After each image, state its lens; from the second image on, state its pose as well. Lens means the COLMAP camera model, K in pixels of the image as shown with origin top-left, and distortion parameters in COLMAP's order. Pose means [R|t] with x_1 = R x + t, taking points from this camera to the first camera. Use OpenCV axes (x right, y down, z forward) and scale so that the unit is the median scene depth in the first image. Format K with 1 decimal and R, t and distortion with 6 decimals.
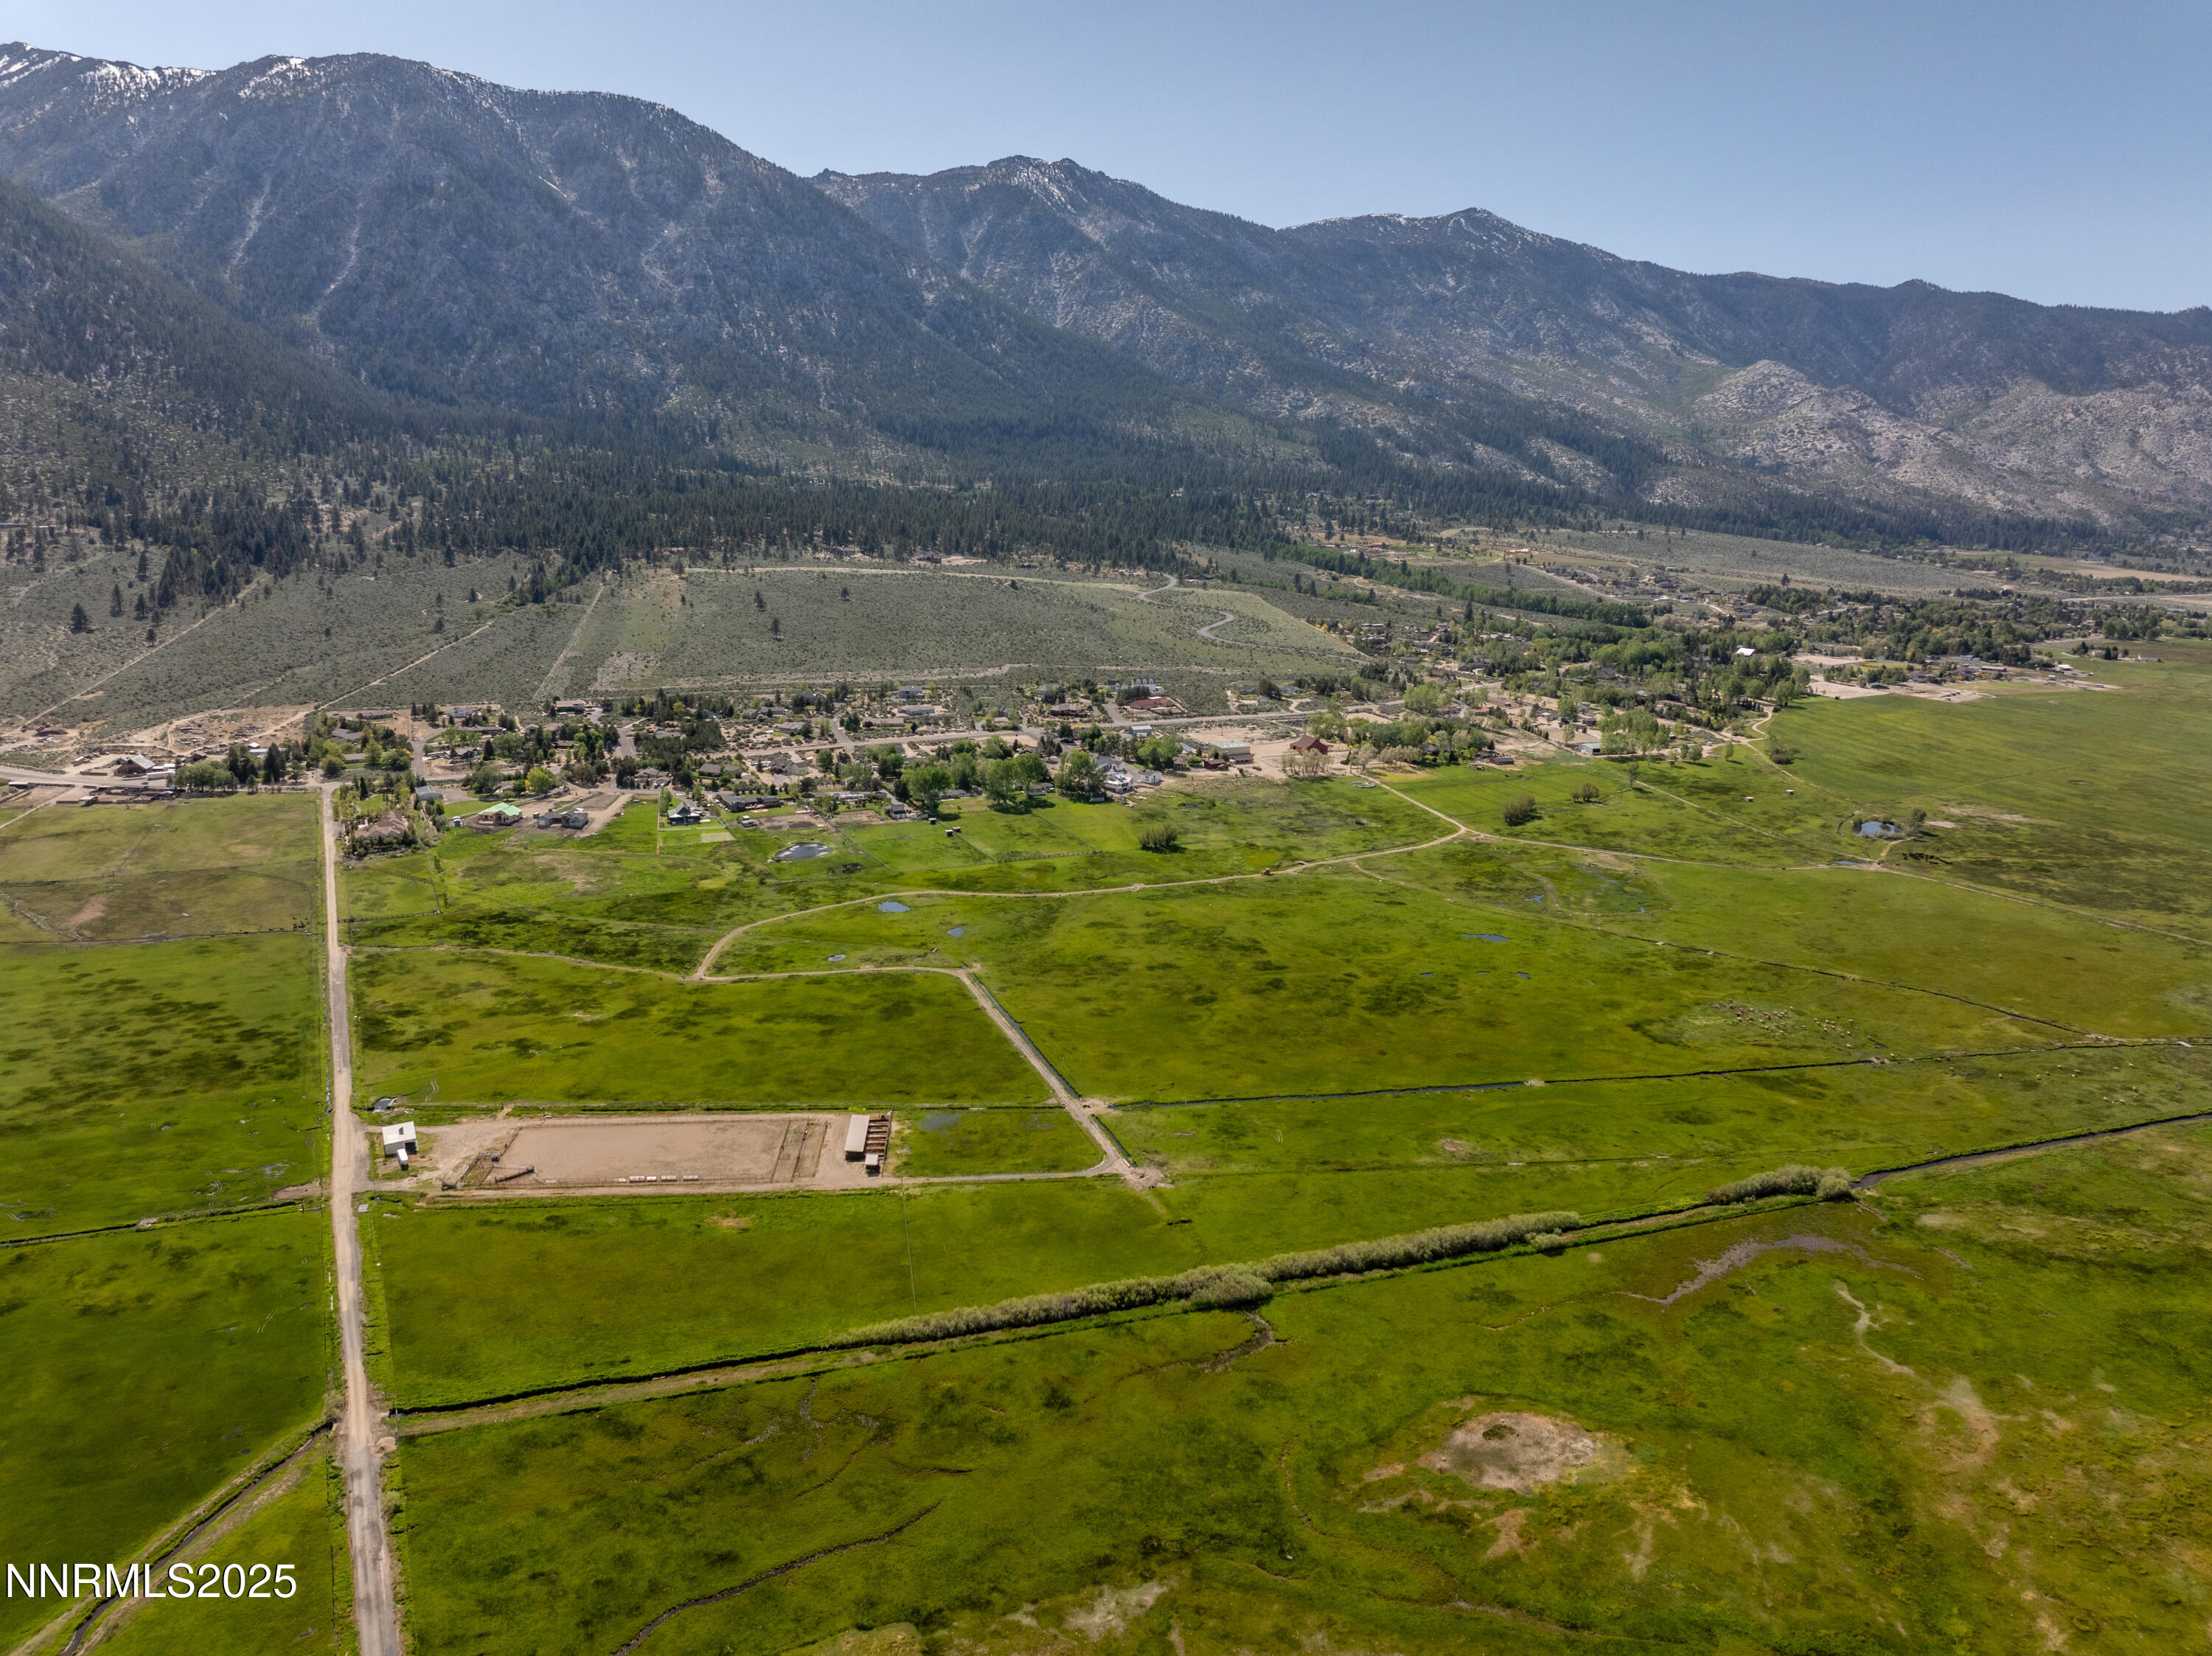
lens RADIAL K [[1556.6, 0, 1113.4], [0, 1556.6, 826.1], [0, 0, 1]] dist [-0.056822, 0.027137]
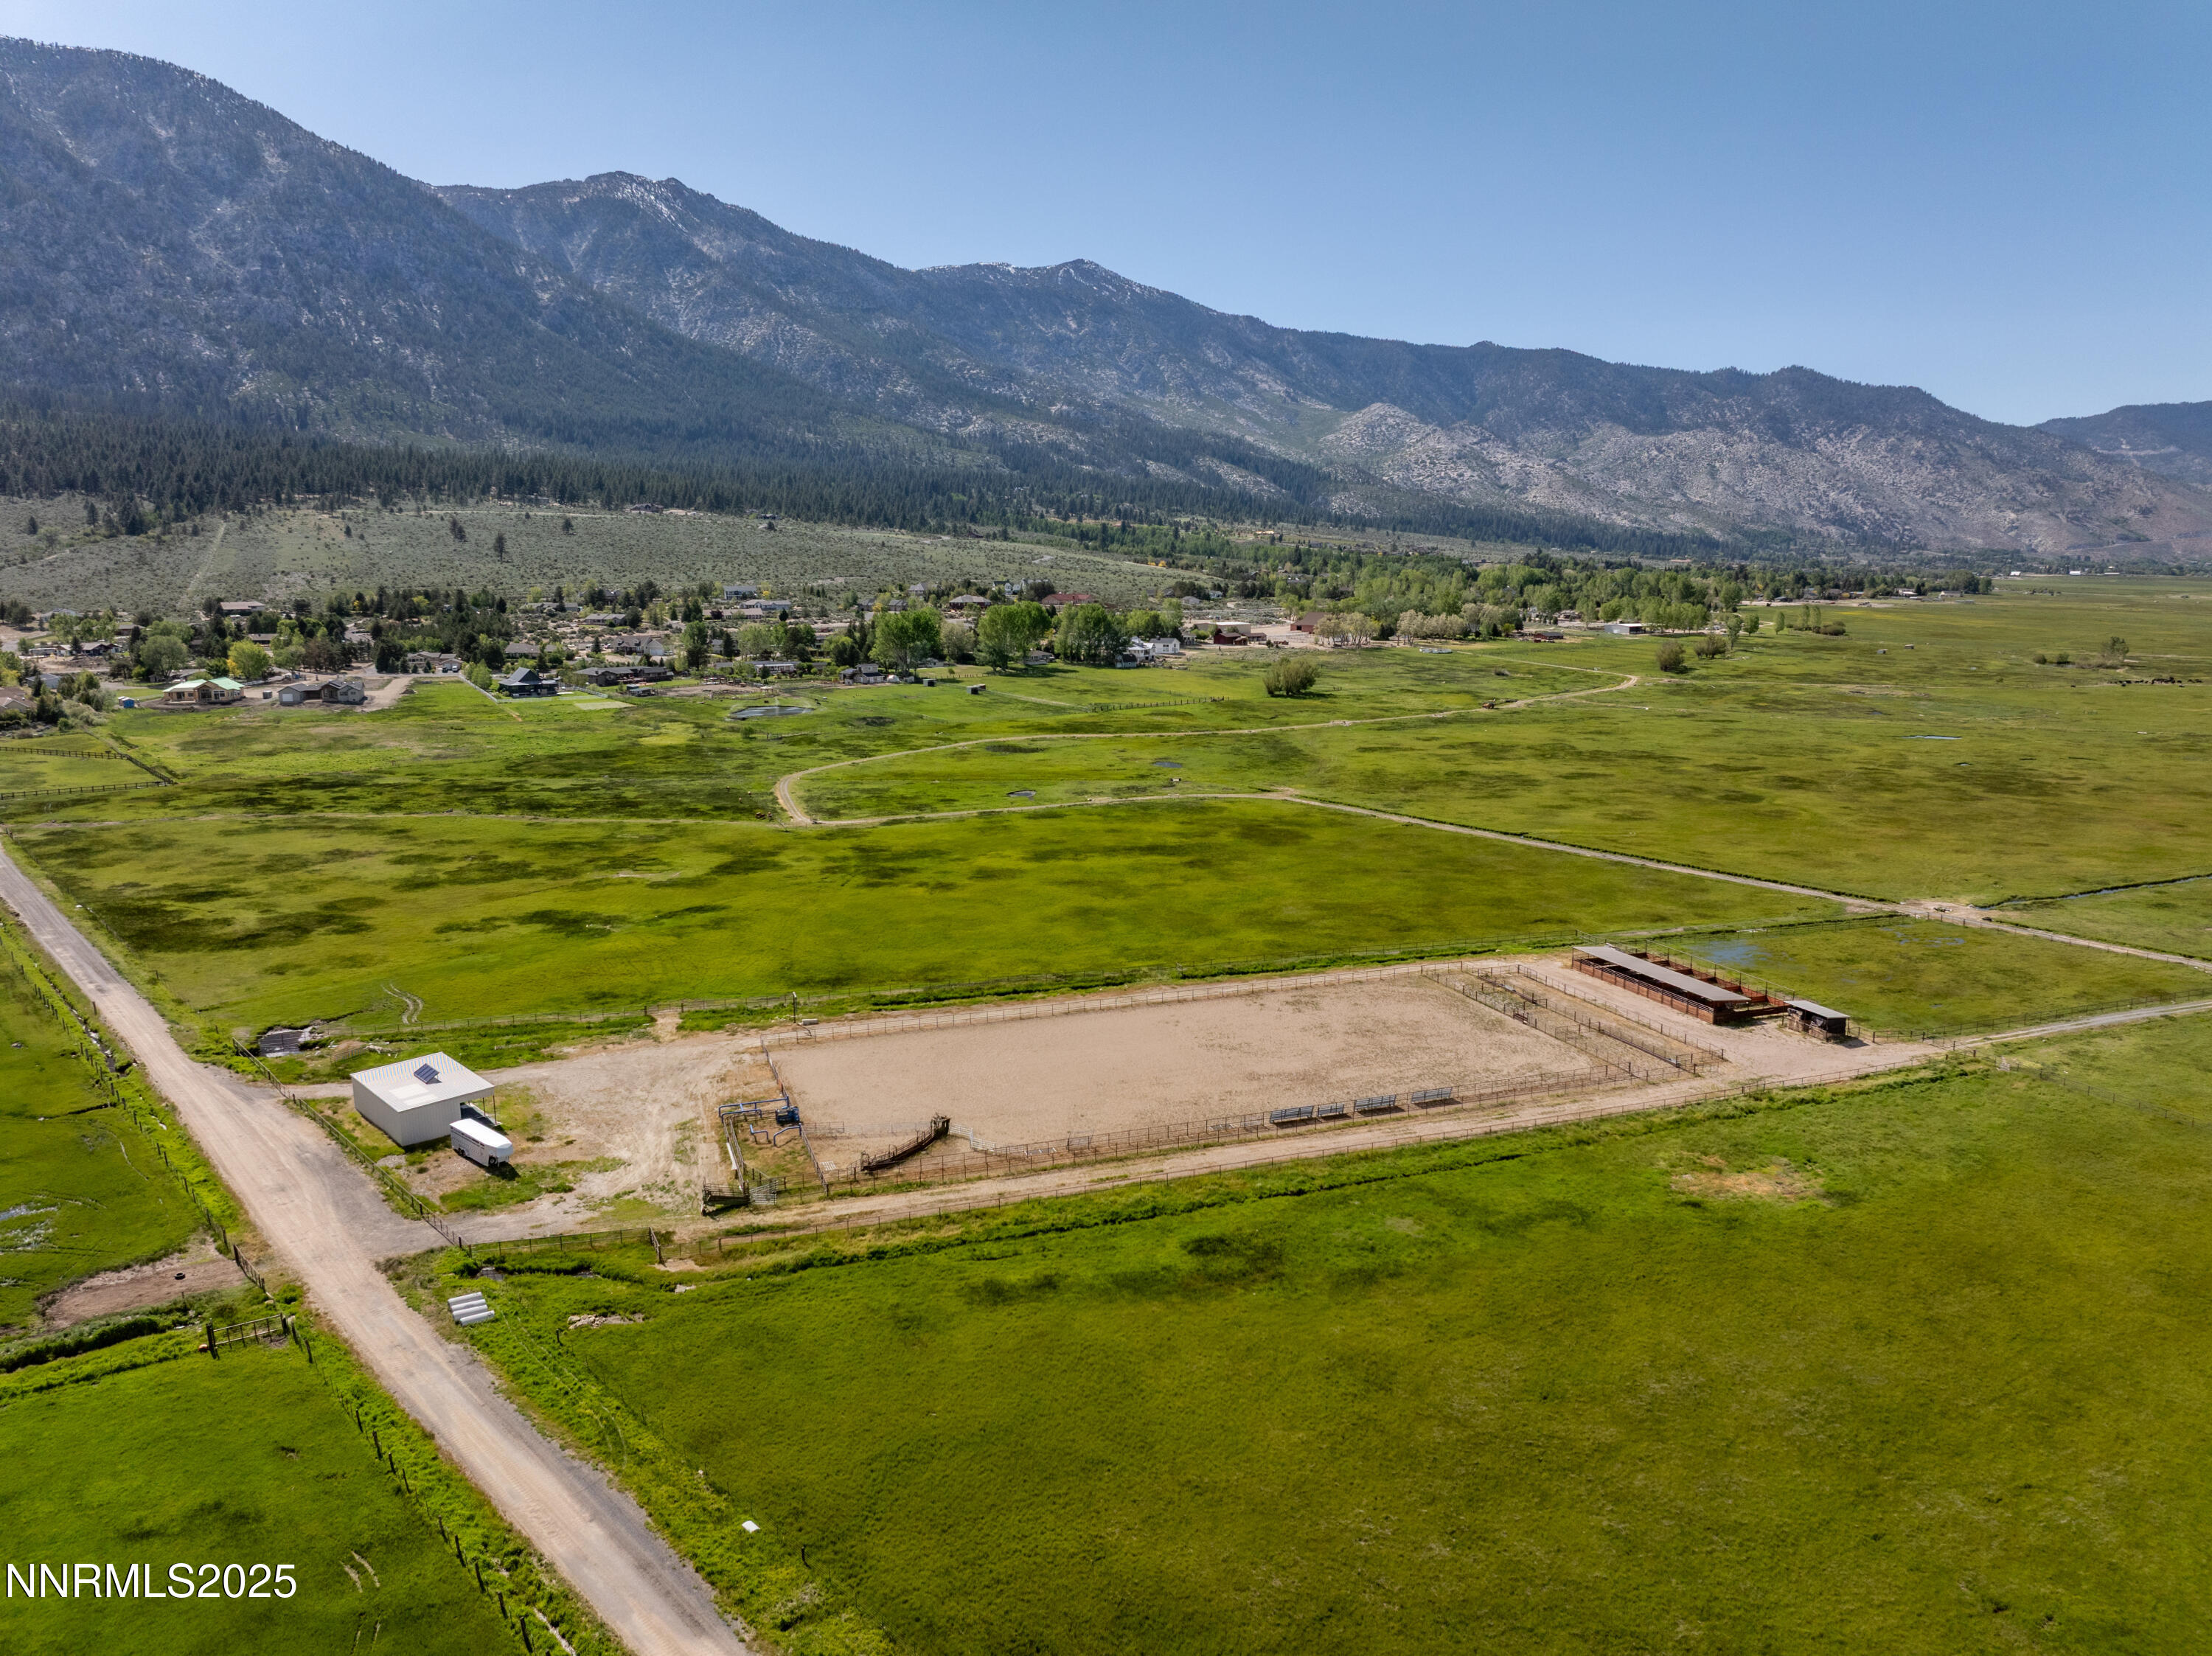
lens RADIAL K [[1553.4, 0, 1112.3], [0, 1553.4, 827.5], [0, 0, 1]] dist [-0.041037, 0.001065]
pose [[0.964493, -0.049796, 0.259372, -0.044518], [0.062546, 0.997194, -0.041134, 0.018535], [-0.256596, 0.055896, 0.964901, 0.071574]]
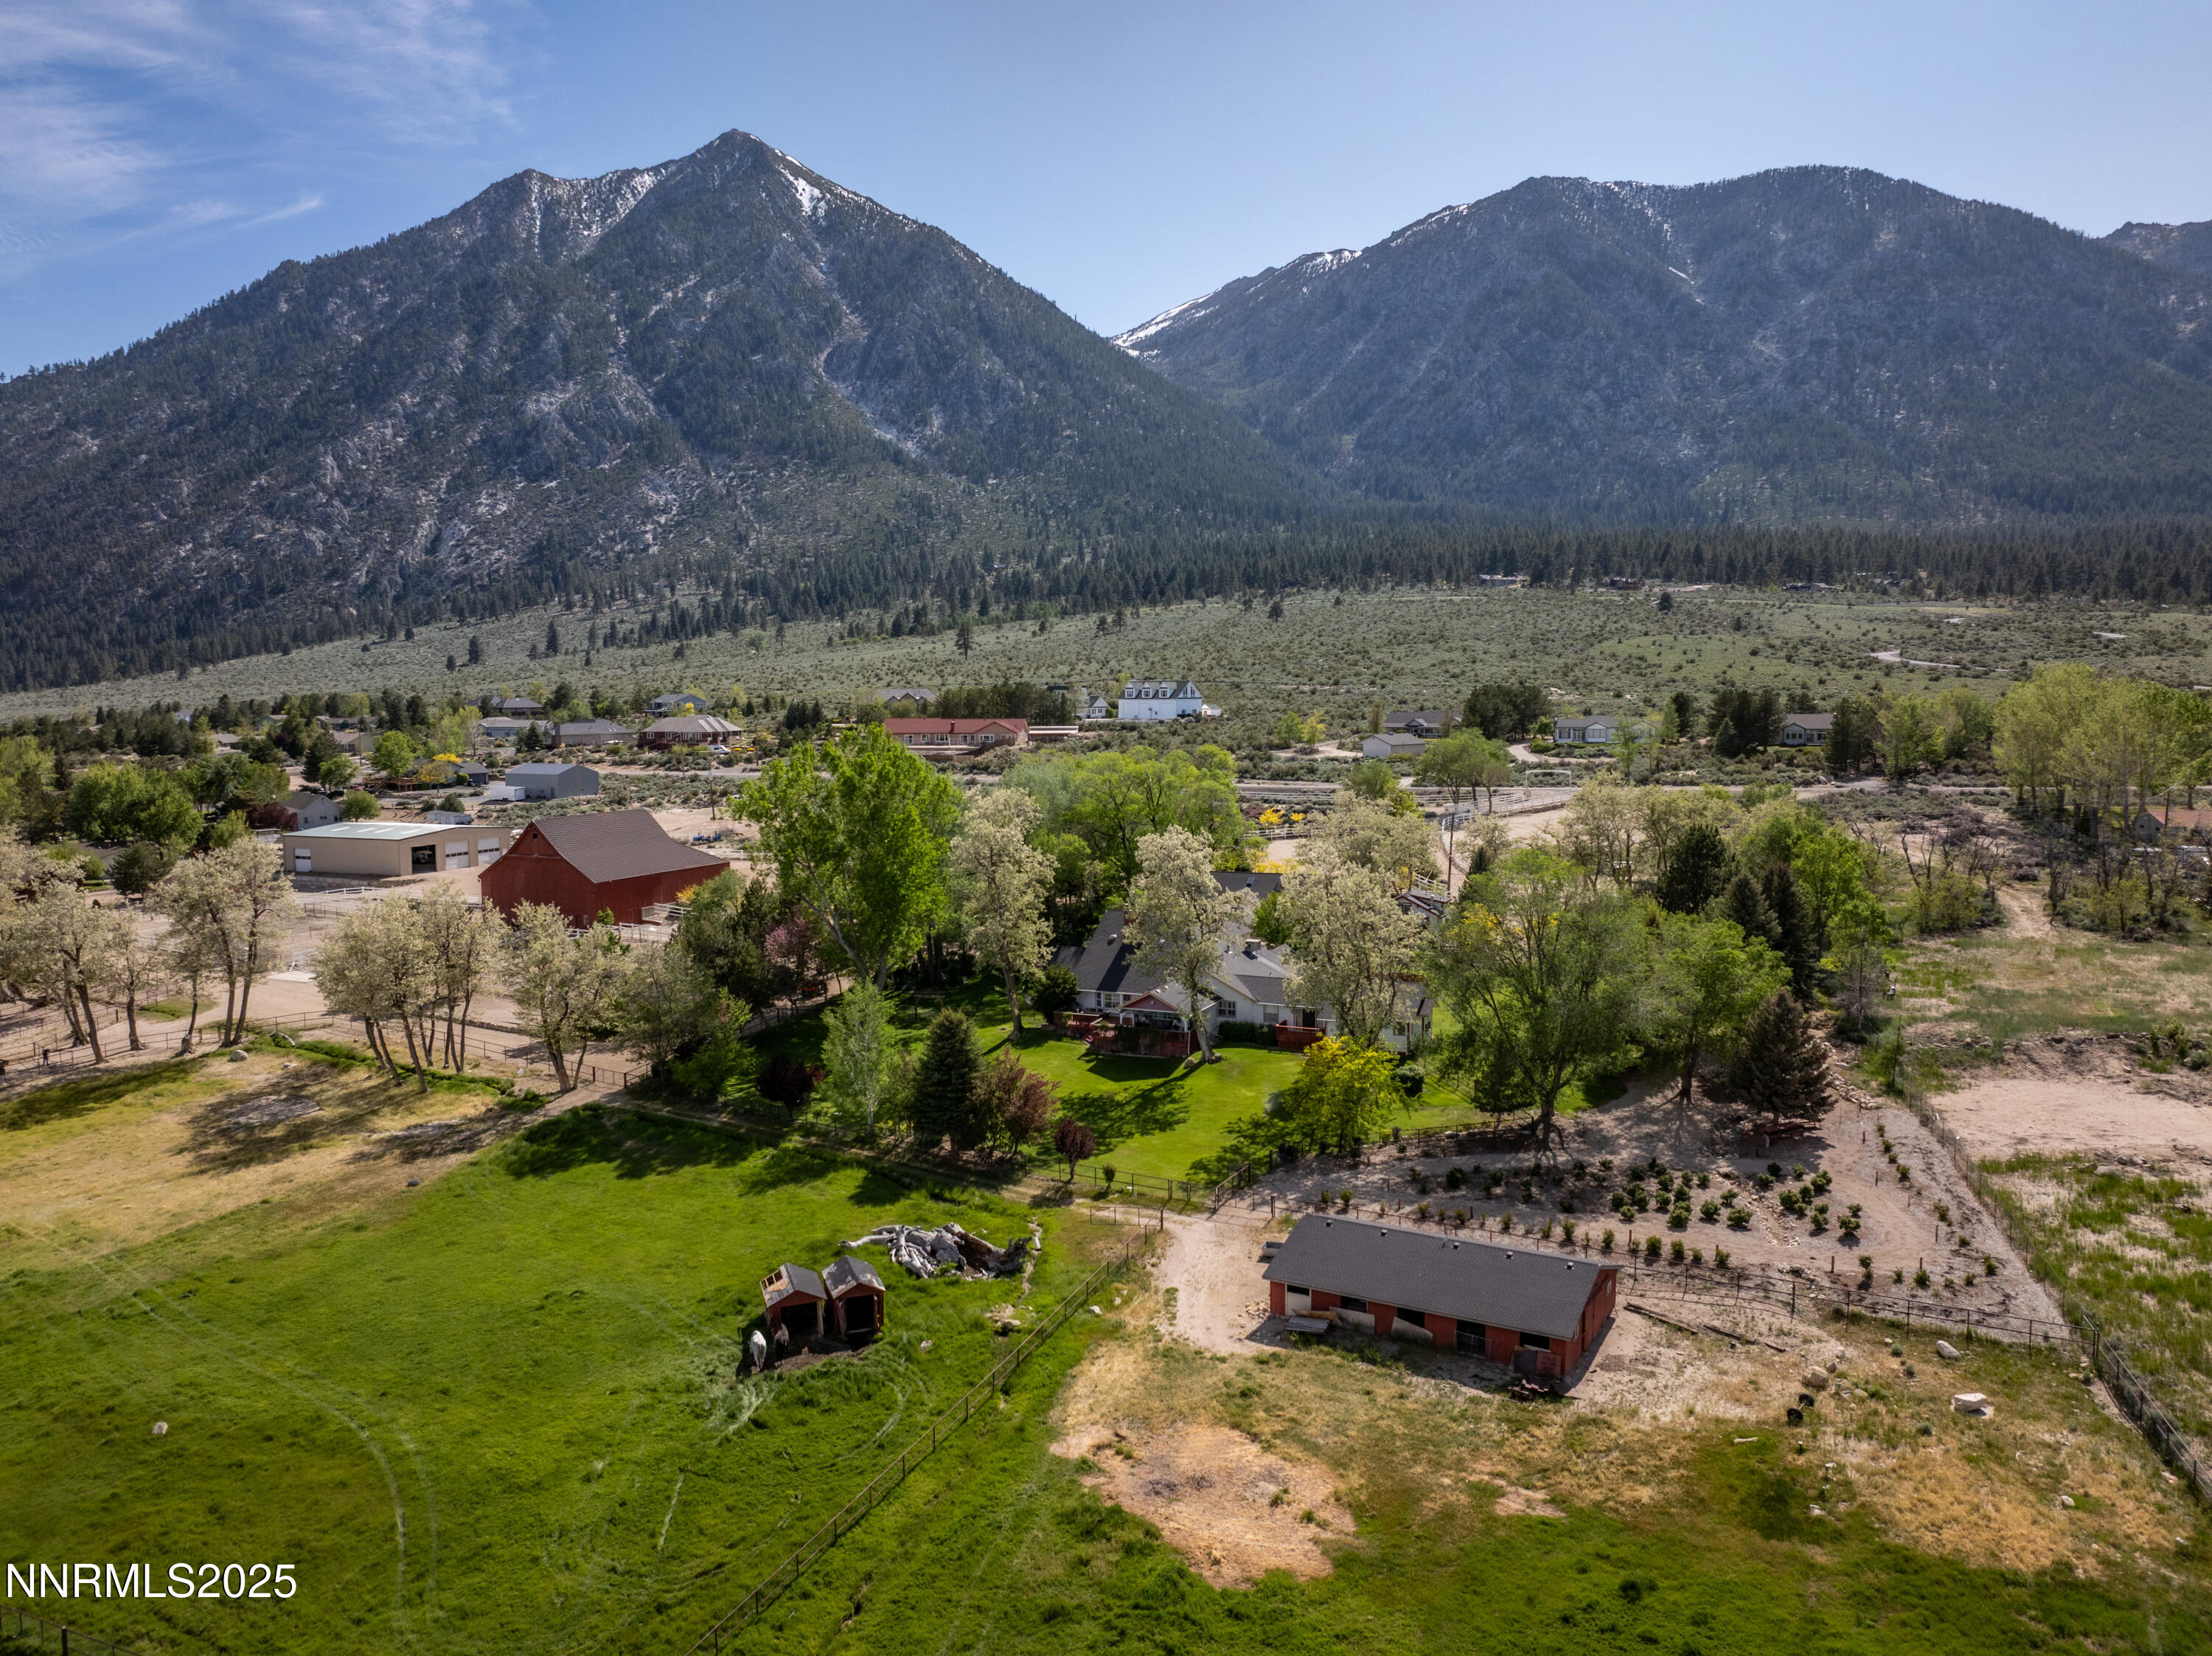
lens RADIAL K [[1556.6, 0, 1113.4], [0, 1556.6, 826.1], [0, 0, 1]] dist [-0.056822, 0.027137]
pose [[0.664191, 0.055055, -0.745533, 0.069992], [-0.152824, 0.986223, -0.063320, -0.013448], [0.731776, 0.155992, 0.663454, 0.232218]]
